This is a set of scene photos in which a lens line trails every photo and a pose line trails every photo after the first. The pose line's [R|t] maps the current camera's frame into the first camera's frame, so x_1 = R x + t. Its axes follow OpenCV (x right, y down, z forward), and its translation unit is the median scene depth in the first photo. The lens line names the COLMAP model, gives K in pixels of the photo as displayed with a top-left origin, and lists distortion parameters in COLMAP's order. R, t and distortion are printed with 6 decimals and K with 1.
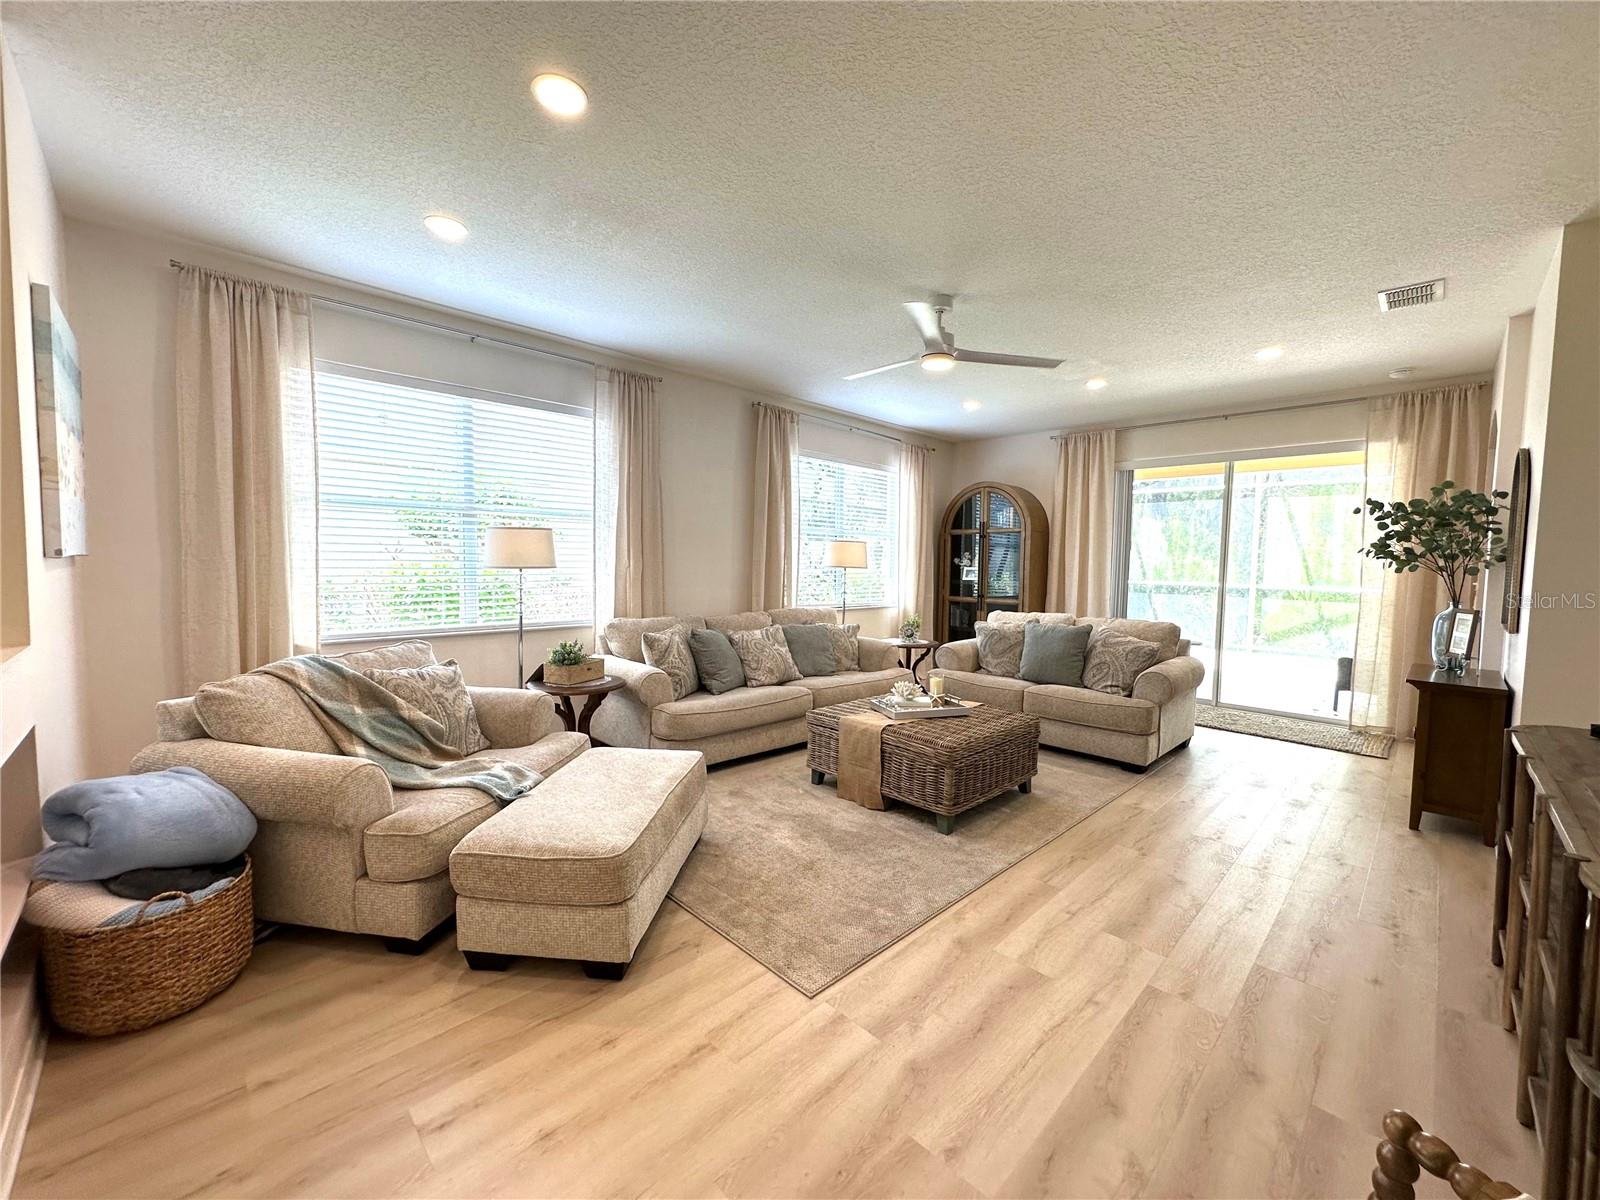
lens RADIAL K [[636.4, 0, 800.5], [0, 636.4, 597.7], [0, 0, 1]] dist [-0.001659, 0.000136]
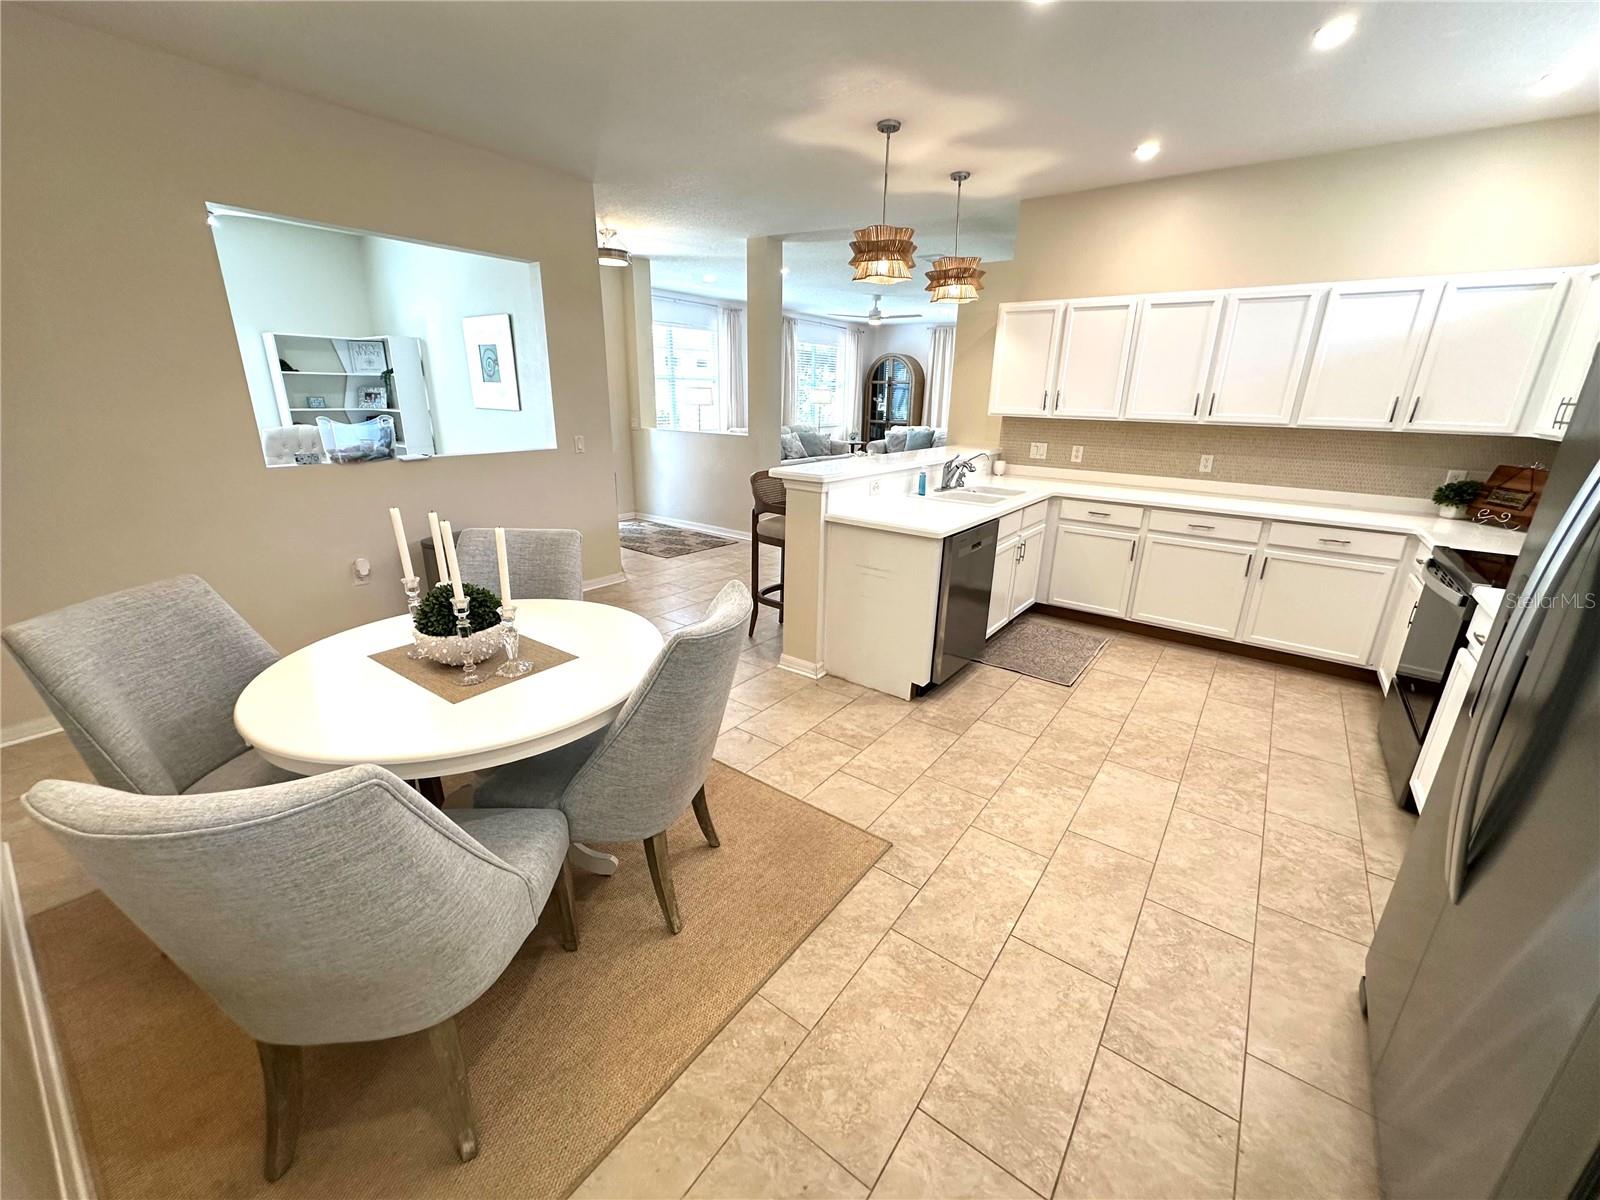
lens RADIAL K [[636.4, 0, 801.1], [0, 636.4, 595.3], [0, 0, 1]] dist [-0.001659, 0.000136]
pose [[0.988548, -0.043897, 0.144381, -0.320560], [0.006324, 0.967966, 0.251002, 0.033813], [-0.150774, -0.247214, 0.957158, -1.081682]]
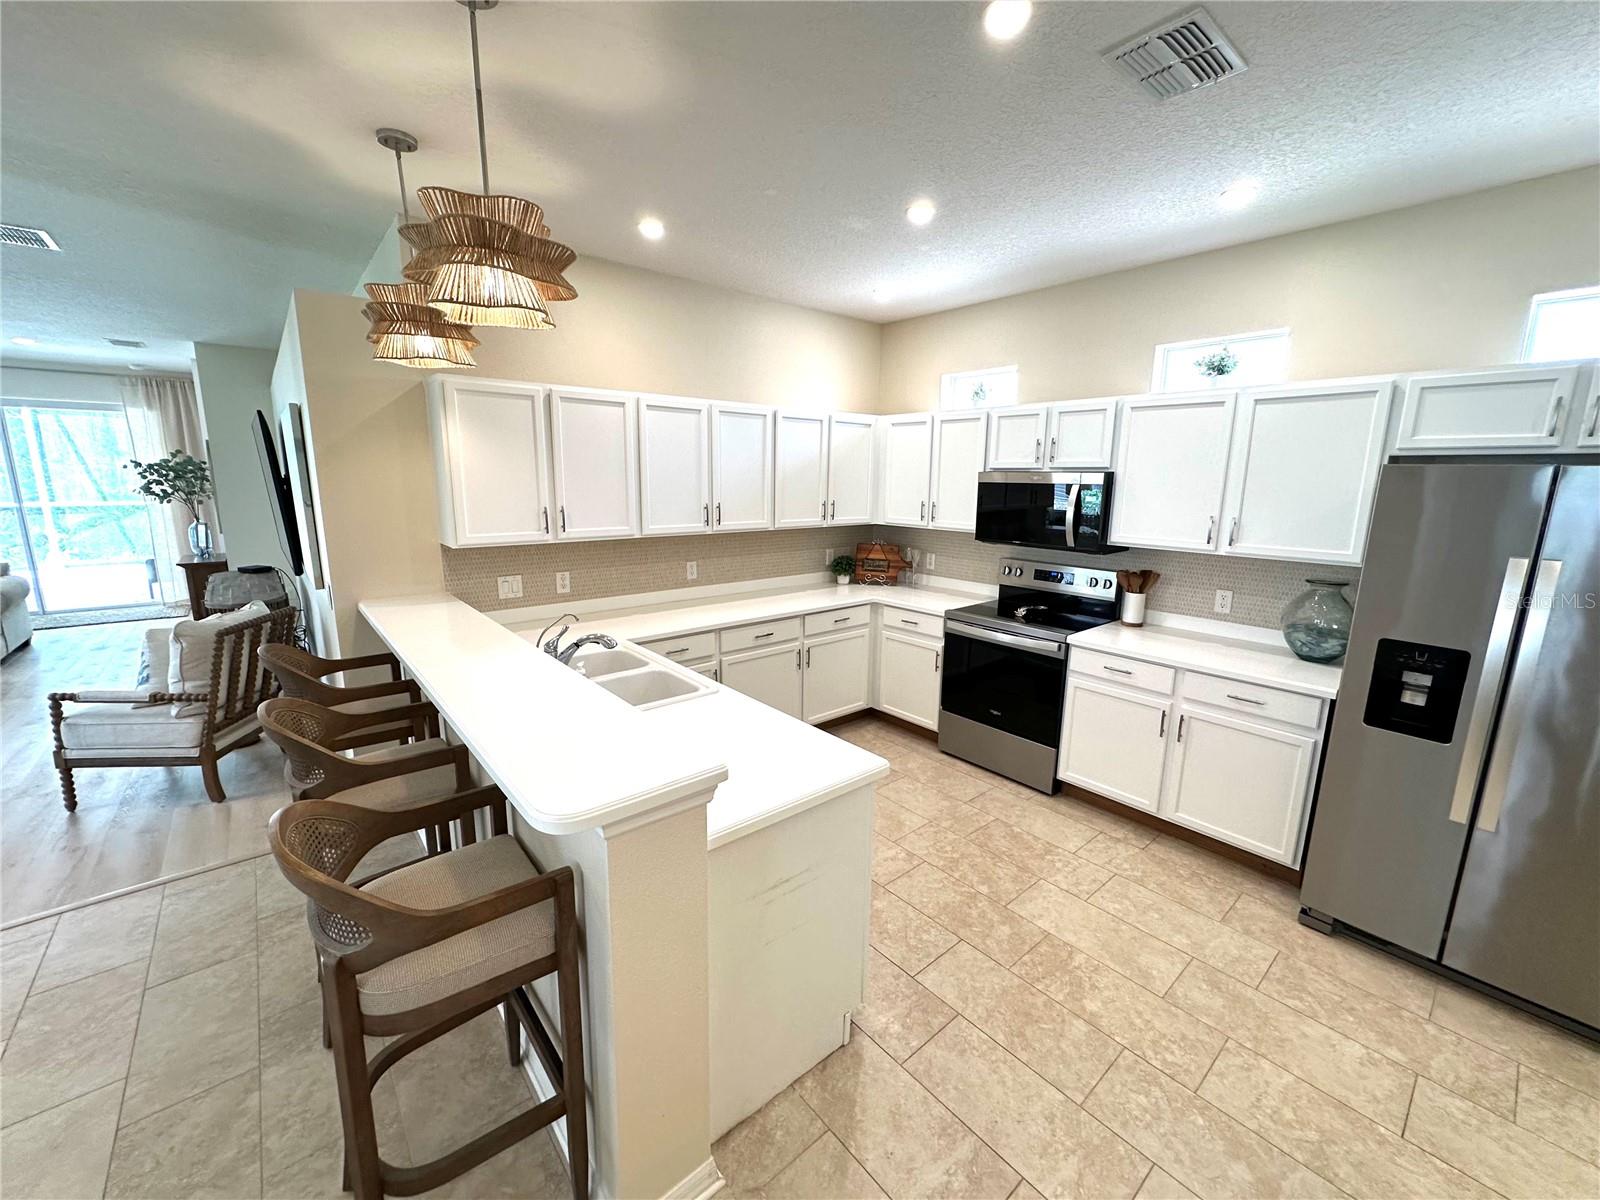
lens RADIAL K [[636.4, 0, 799.1], [0, 636.4, 596.2], [0, 0, 1]] dist [-0.001659, 0.000136]
pose [[0.077313, -0.203001, 0.976122, -0.435795], [0.049095, 0.978639, 0.199636, -0.035793], [-0.995797, 0.032488, 0.085627, -0.571885]]
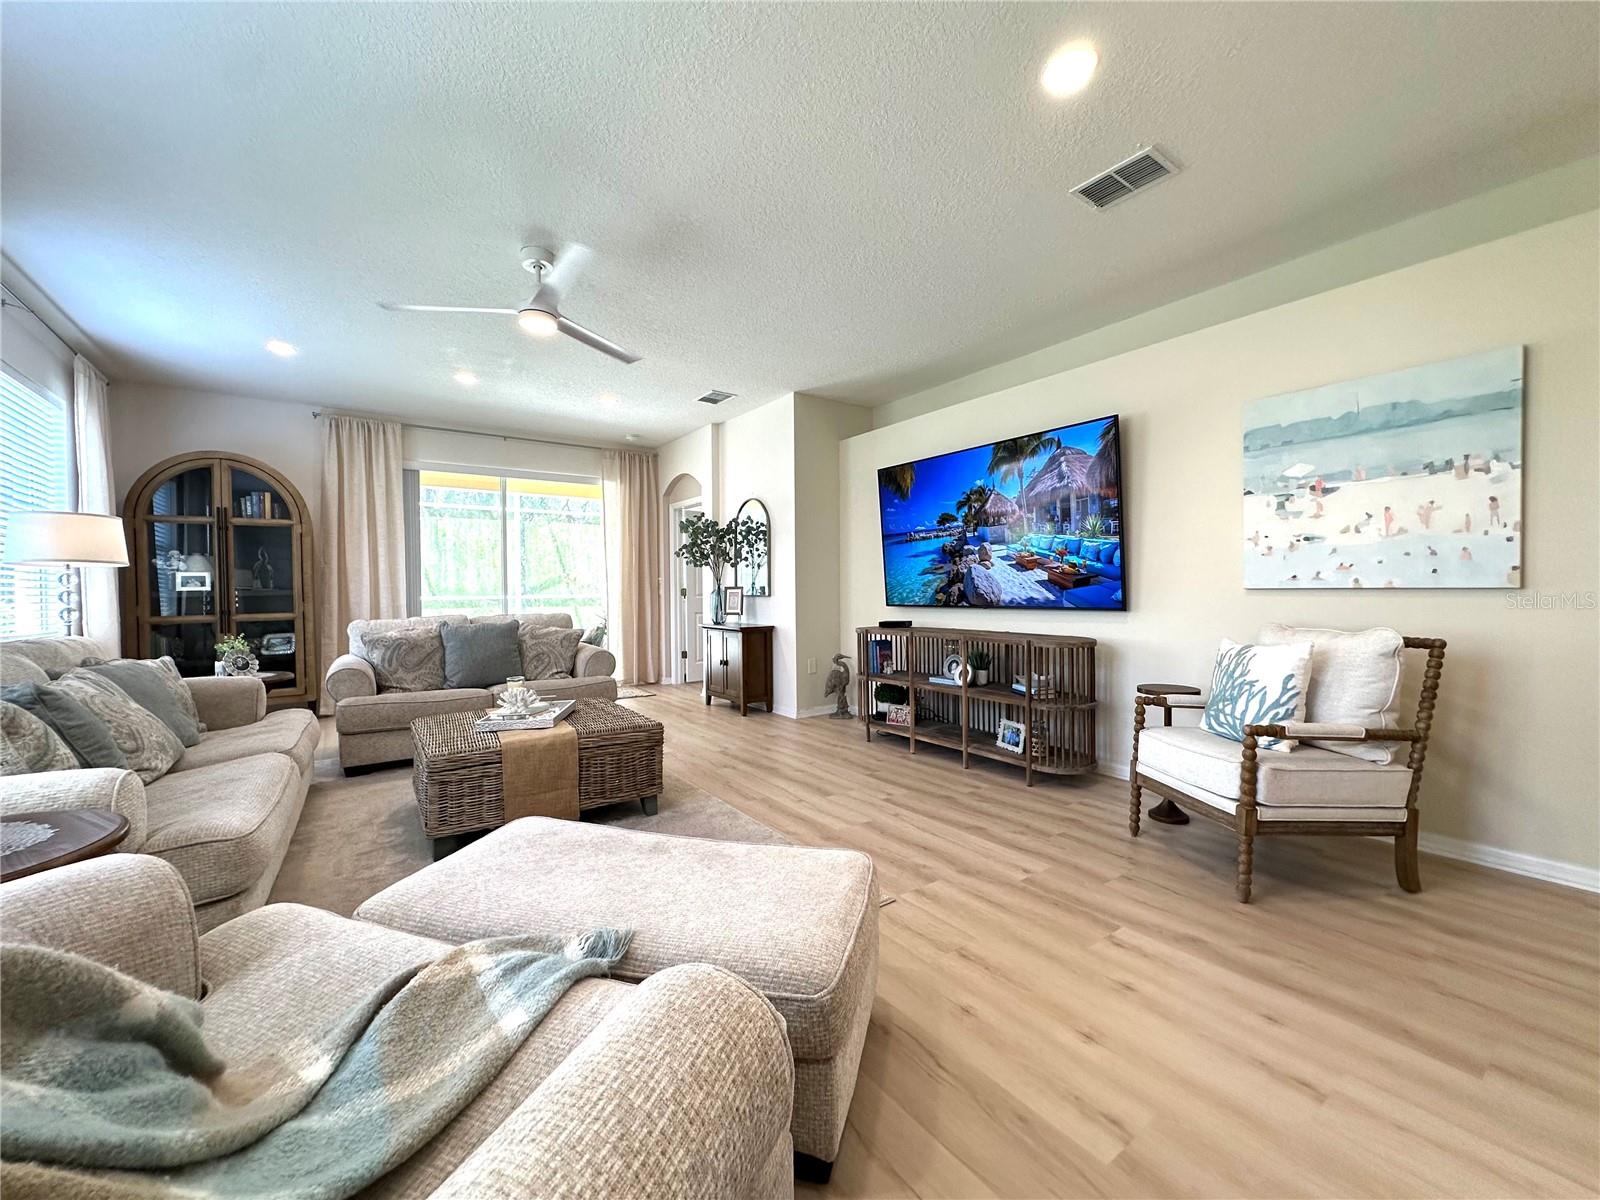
lens RADIAL K [[636.4, 0, 797.5], [0, 636.4, 596.3], [0, 0, 1]] dist [-0.001659, 0.000136]
pose [[0.162699, -0.029967, 0.986221, -0.400941], [0.070930, 0.997308, 0.018602, 0.015857], [-0.984123, 0.066926, 0.164387, 0.334990]]
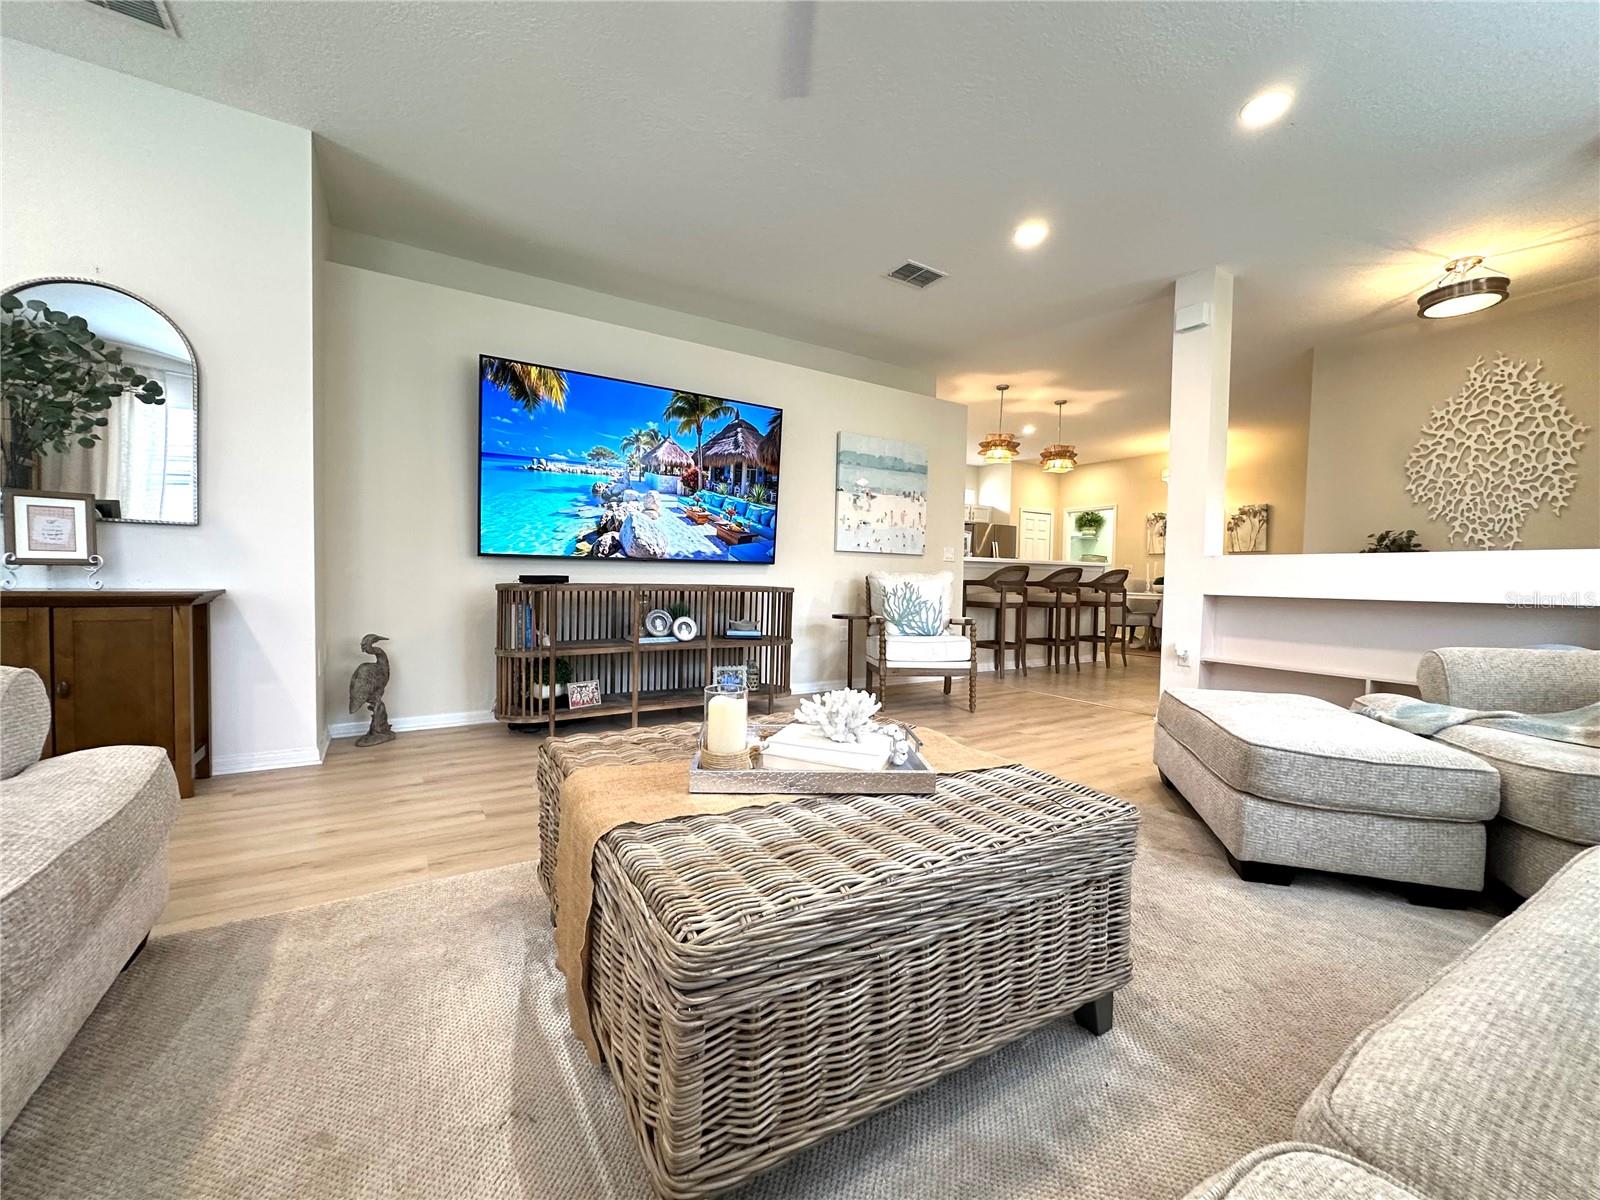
lens RADIAL K [[636.4, 0, 797.8], [0, 636.4, 604.1], [0, 0, 1]] dist [-0.001659, 0.000136]
pose [[-0.974760, -0.050696, 0.217422, 0.078864], [-0.026874, 0.993440, 0.111154, 0.024788], [-0.221630, 0.102505, -0.969728, 0.922571]]
